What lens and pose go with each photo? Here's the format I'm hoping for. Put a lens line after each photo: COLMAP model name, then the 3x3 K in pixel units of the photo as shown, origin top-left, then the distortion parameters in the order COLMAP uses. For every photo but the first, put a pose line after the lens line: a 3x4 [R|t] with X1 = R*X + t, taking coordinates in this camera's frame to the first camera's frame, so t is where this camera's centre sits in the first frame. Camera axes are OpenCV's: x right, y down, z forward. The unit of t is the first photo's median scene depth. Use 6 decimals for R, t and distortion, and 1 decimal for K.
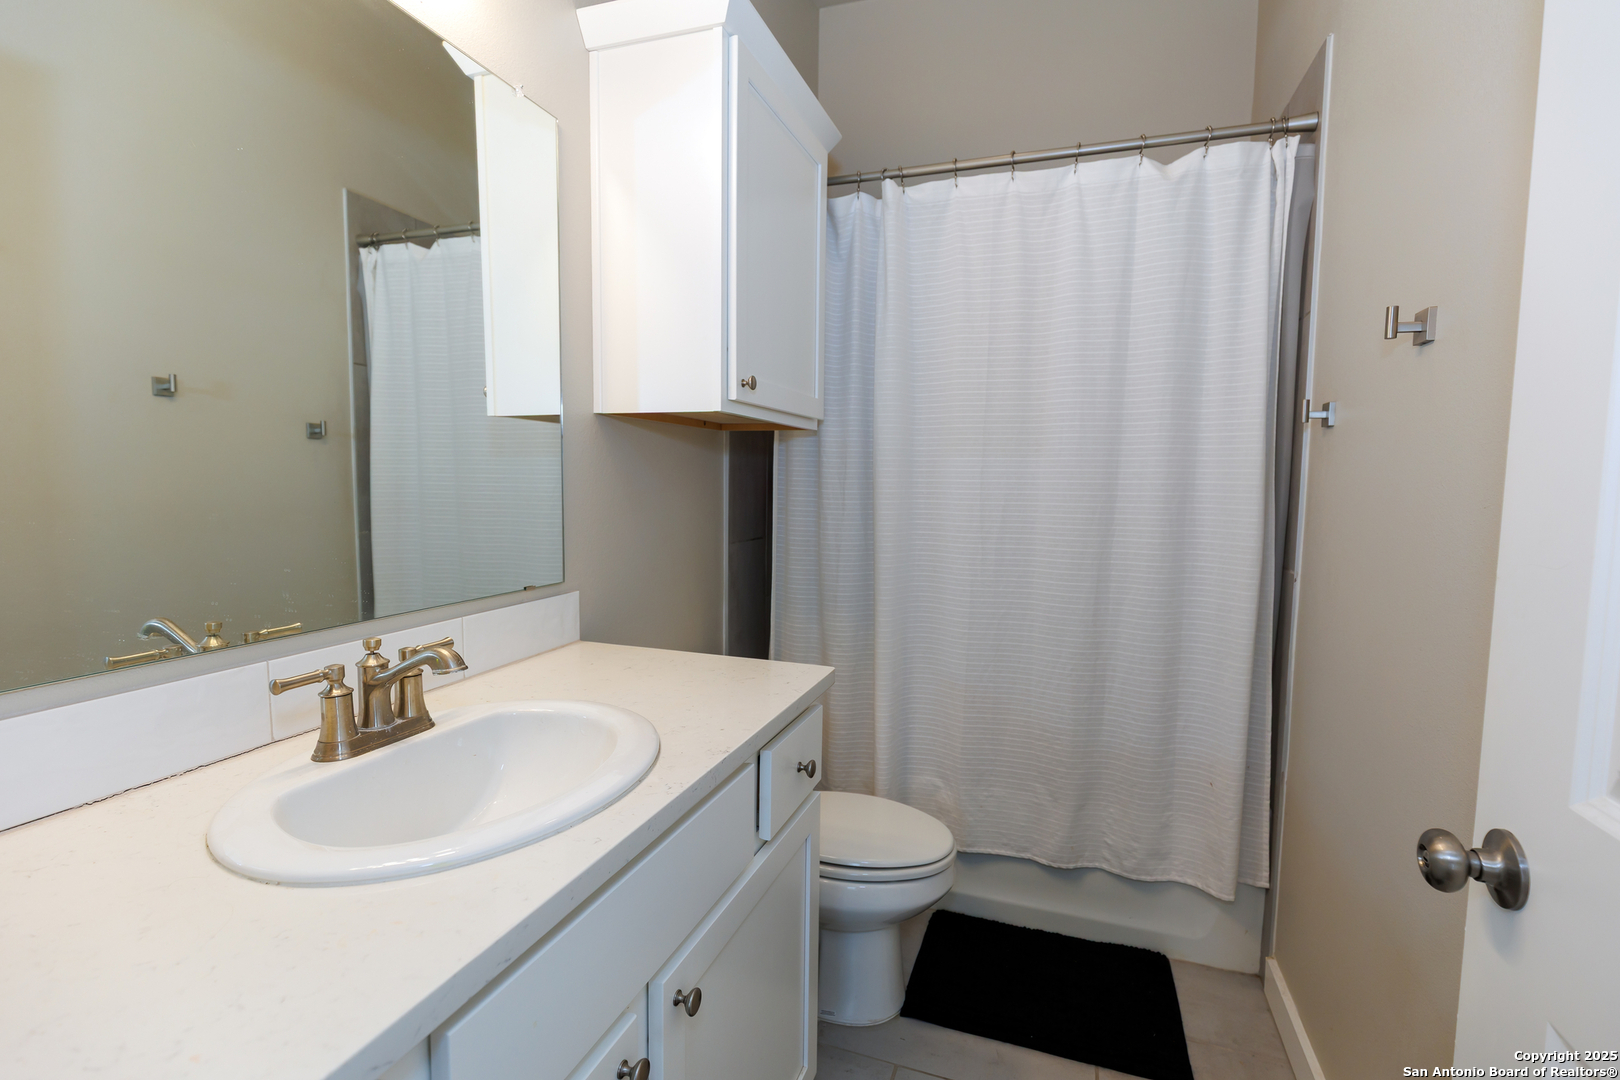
lens RADIAL K [[762.5, 0, 810.0], [0, 762.5, 540.0], [0, 0, 1]] dist [-0.002298, -0.000278]
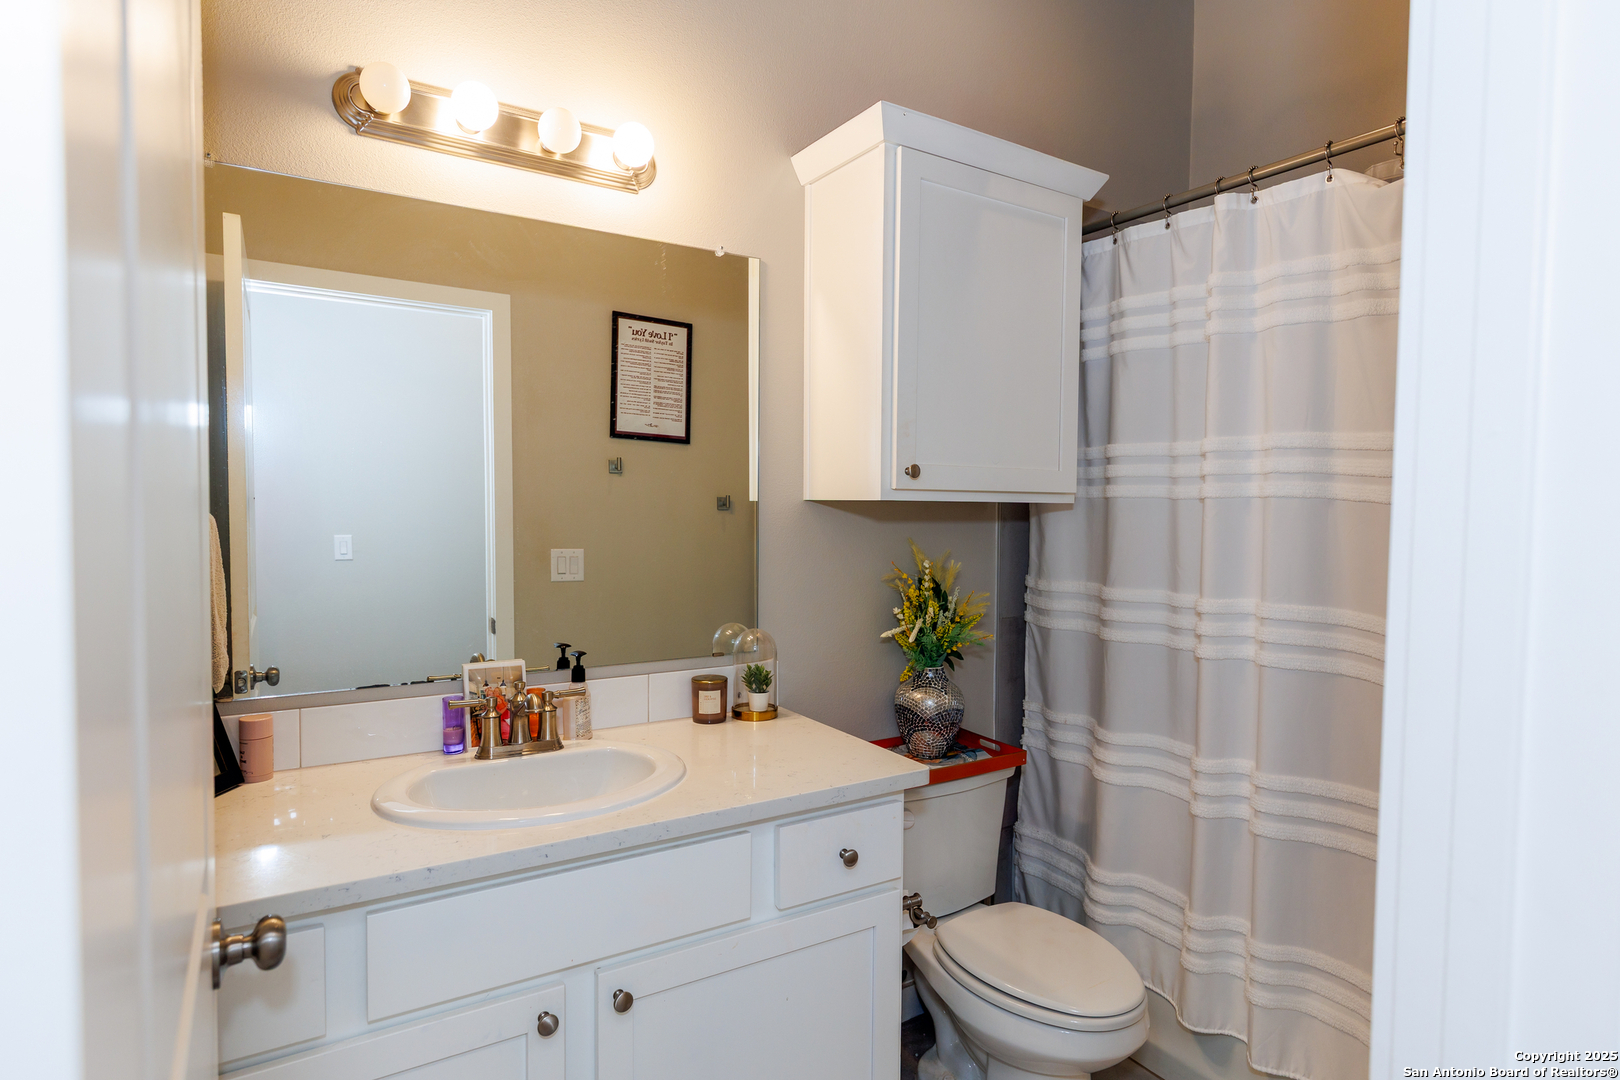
lens RADIAL K [[900.5, 0, 810.0], [0, 900.5, 540.0], [0, 0, 1]] dist [0.004321, 0.000426]
pose [[0.781355, 0.012386, -0.623964, 0.513212], [-0.048040, 0.998030, -0.040346, -0.053834], [0.622235, 0.061499, 0.780411, -0.016214]]
